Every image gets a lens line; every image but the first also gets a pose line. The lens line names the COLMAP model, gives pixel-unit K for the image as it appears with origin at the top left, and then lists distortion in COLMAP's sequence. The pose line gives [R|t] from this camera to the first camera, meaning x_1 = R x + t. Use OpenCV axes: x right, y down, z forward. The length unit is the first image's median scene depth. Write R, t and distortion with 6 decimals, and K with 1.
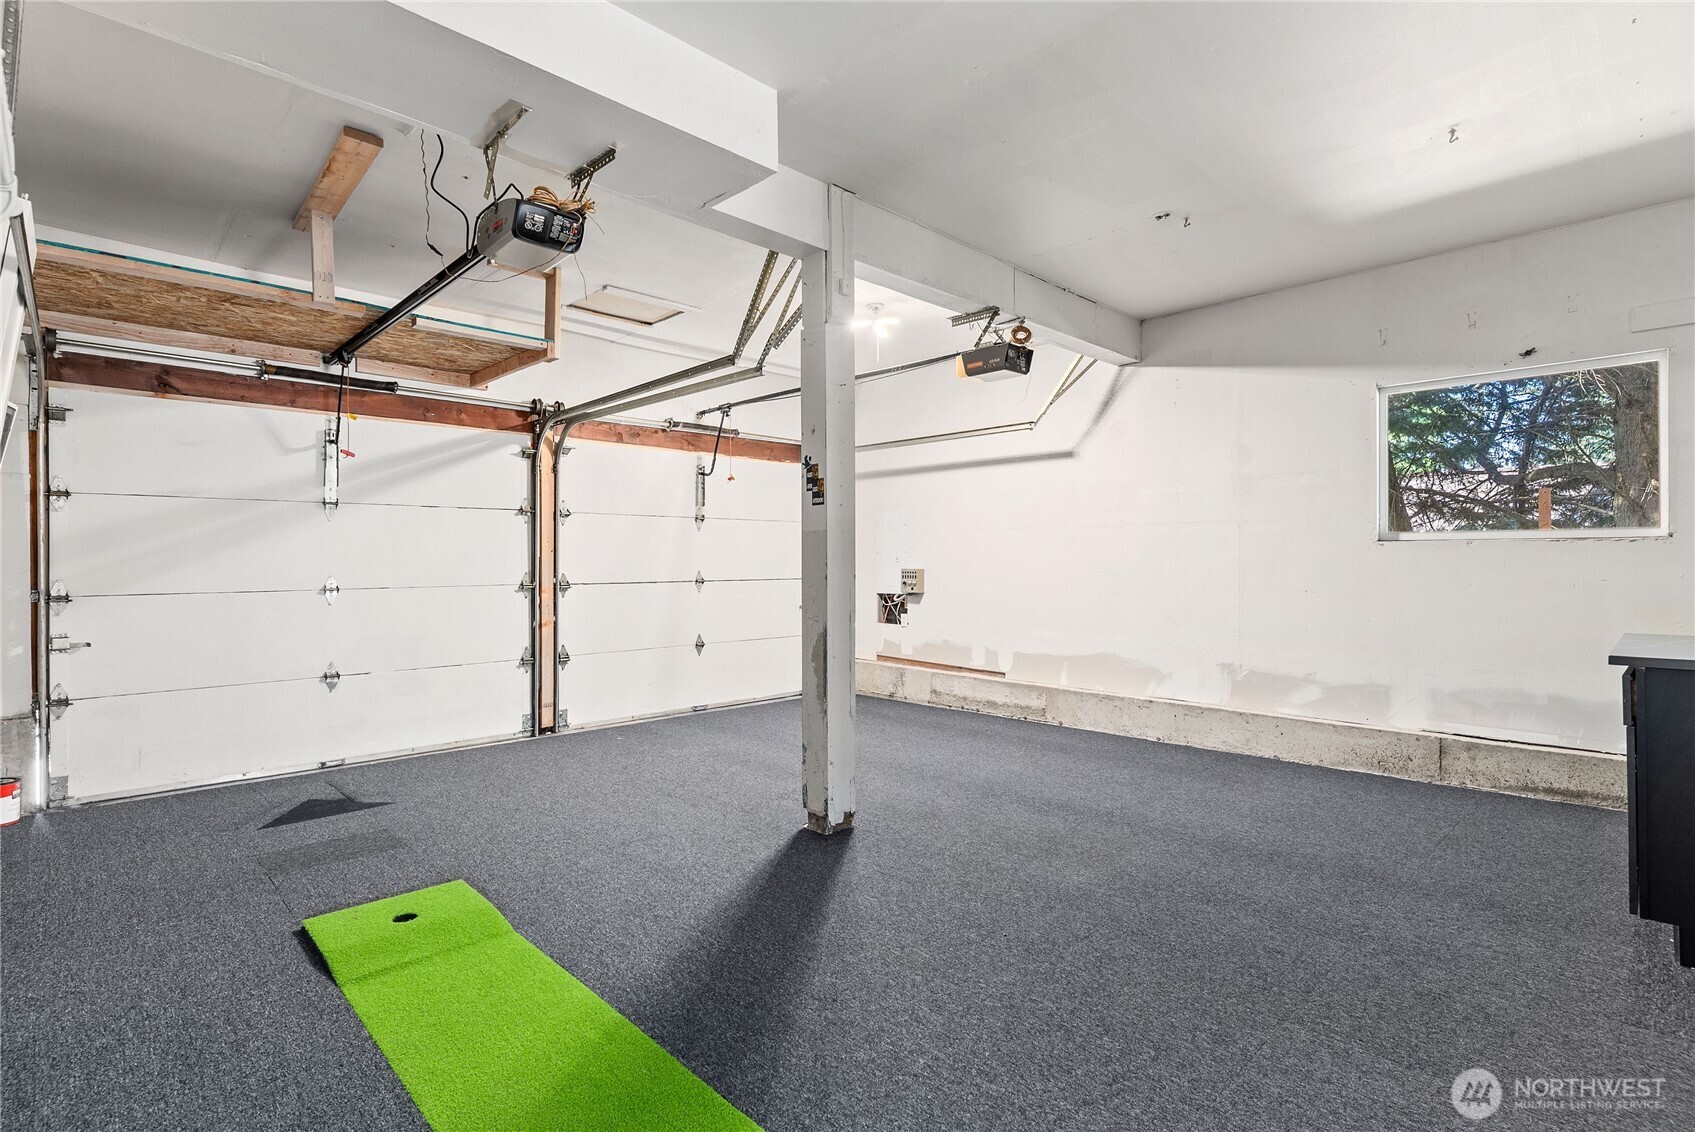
lens RADIAL K [[807.7, 0, 847.5], [0, 807.7, 566.0], [0, 0, 1]] dist [-0.066814, 0.026873]
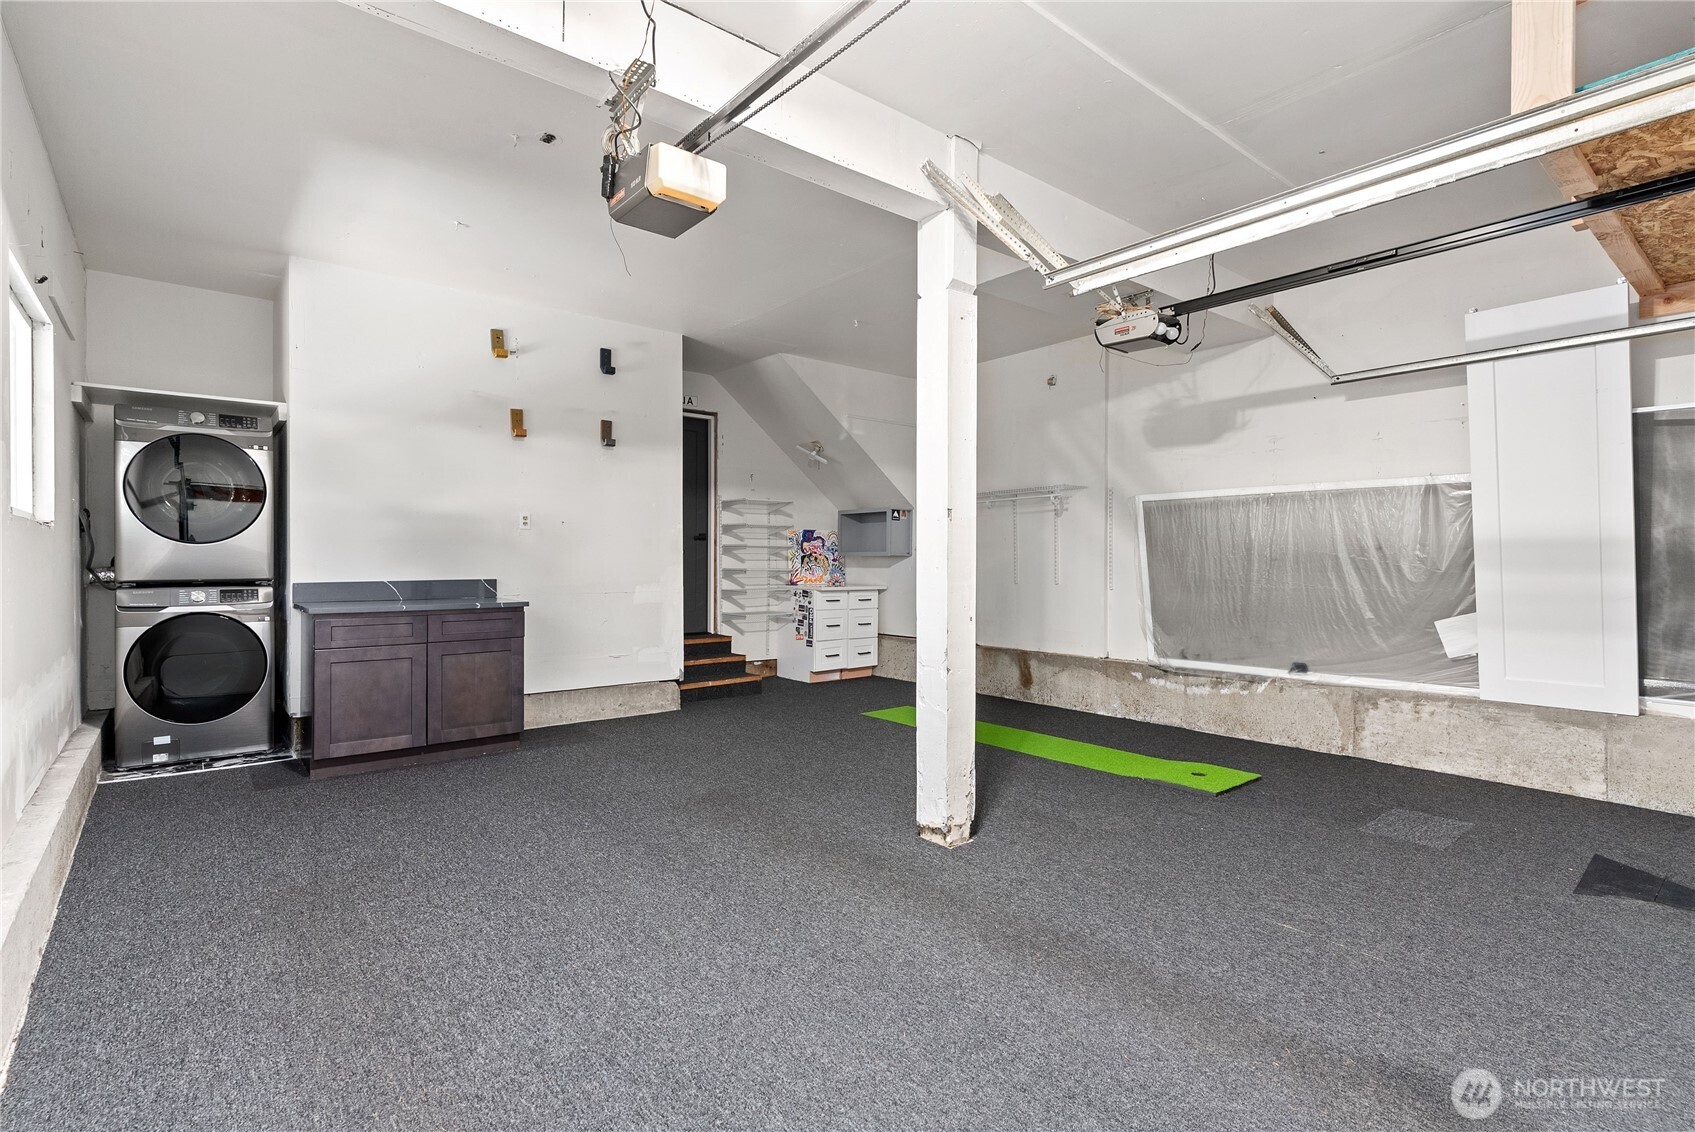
lens RADIAL K [[807.7, 0, 847.5], [0, 807.7, 566.0], [0, 0, 1]] dist [-0.066814, 0.026873]
pose [[-0.996669, 0.000237, 0.081551, 0.013890], [0.000957, 0.999961, 0.008781, 0.004636], [-0.081546, 0.008830, -0.996630, 1.970225]]
